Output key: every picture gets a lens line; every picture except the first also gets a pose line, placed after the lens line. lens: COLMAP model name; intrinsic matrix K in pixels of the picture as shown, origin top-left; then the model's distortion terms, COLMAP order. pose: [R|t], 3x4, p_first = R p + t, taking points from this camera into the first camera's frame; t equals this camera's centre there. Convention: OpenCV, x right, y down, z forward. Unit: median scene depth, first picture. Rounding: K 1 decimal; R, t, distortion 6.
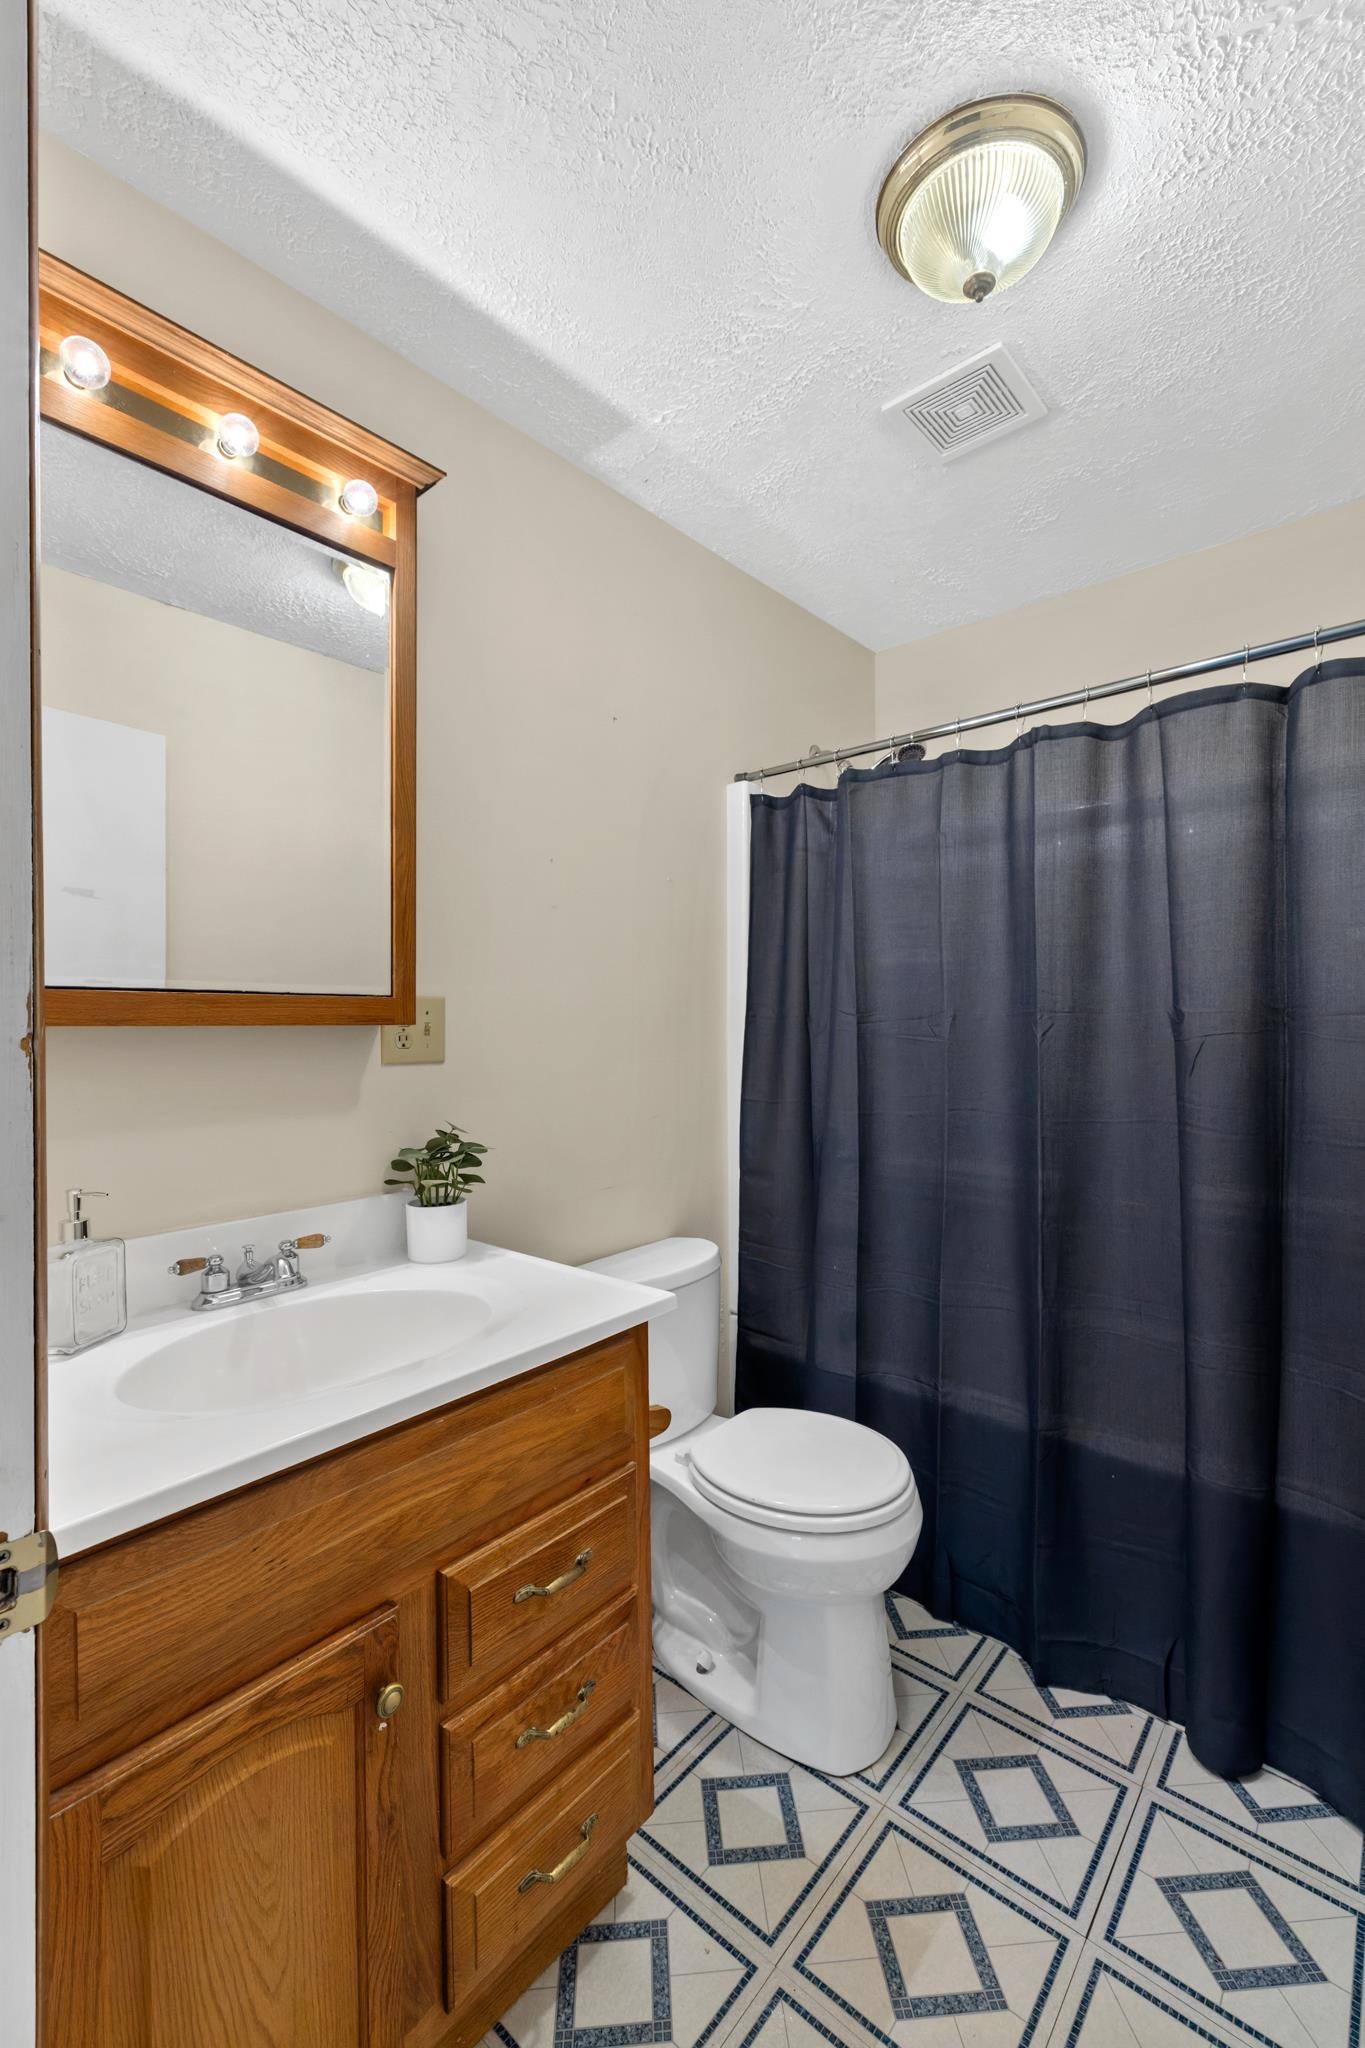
lens RADIAL K [[854.6, 0, 681.3], [0, 854.6, 1025.9], [0, 0, 1]] dist [0.015112, -0.000207]
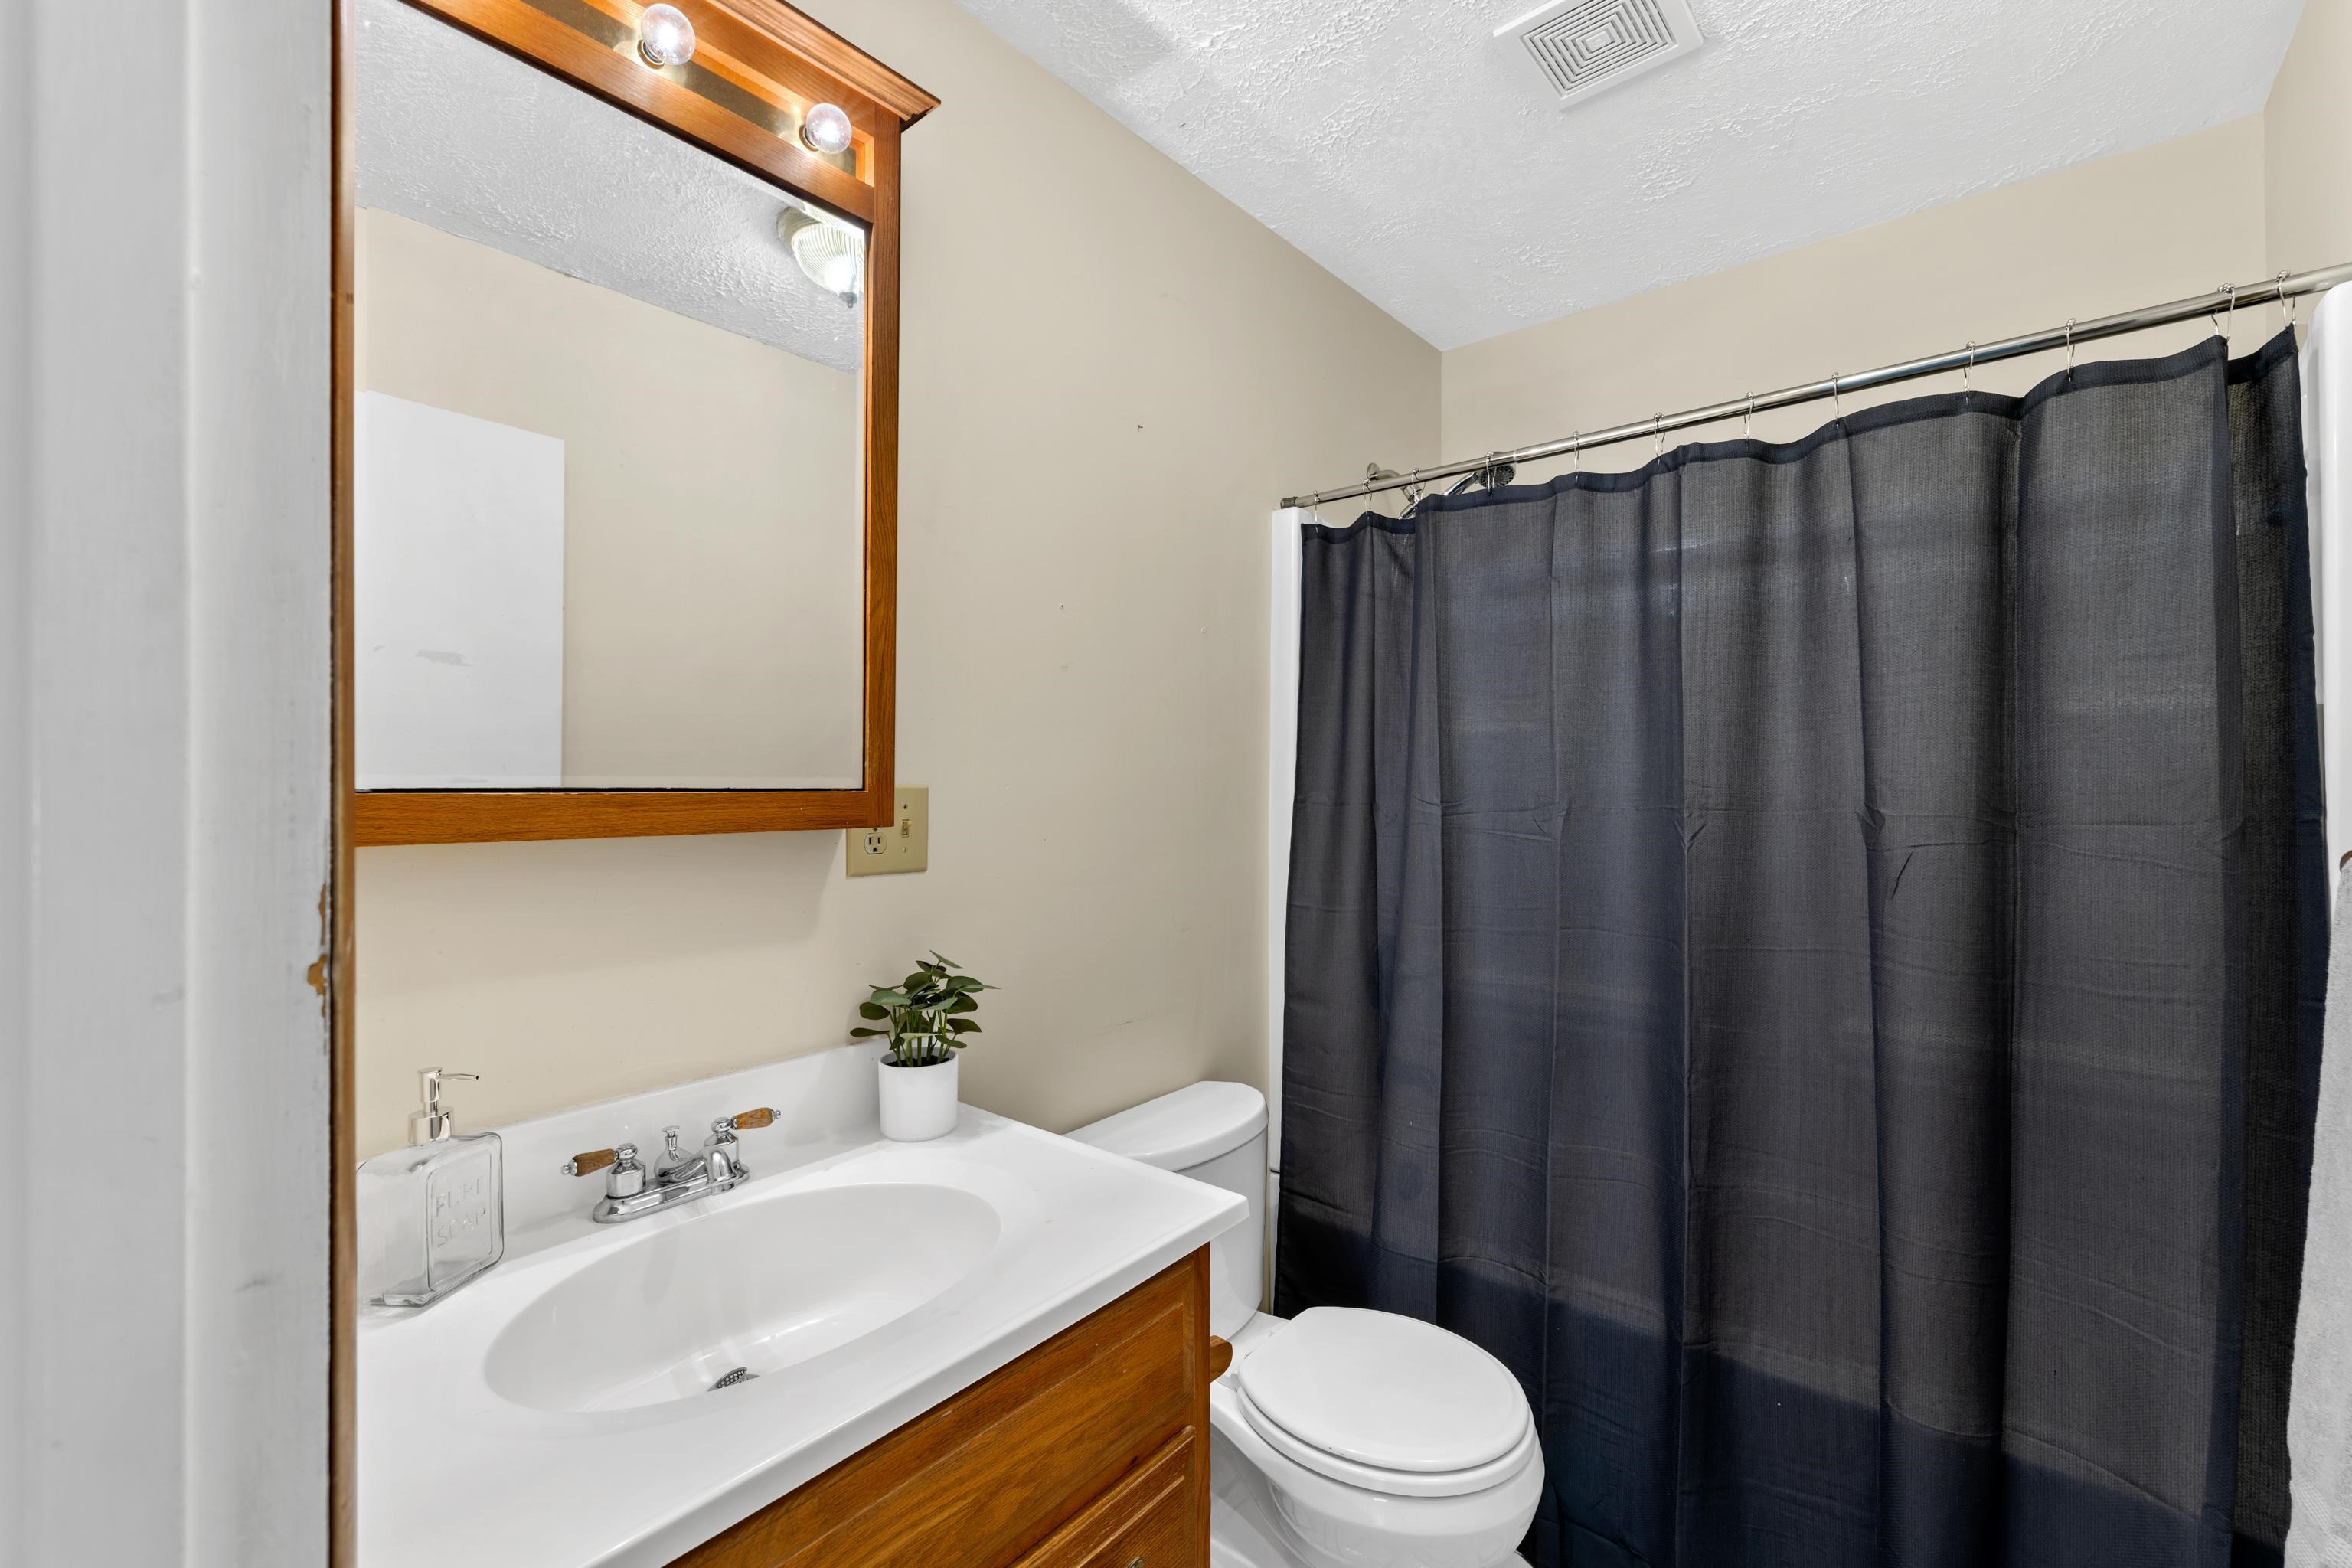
lens RADIAL K [[981.4, 0, 1176.8], [0, 981.4, 783.3], [0, 0, 1]] dist [0.015112, -0.000207]
pose [[0.999817, 0.007882, 0.017411, -0.071269], [-0.007909, 0.999968, 0.001471, -0.040886], [-0.017399, -0.001608, 0.999847, 0.117825]]
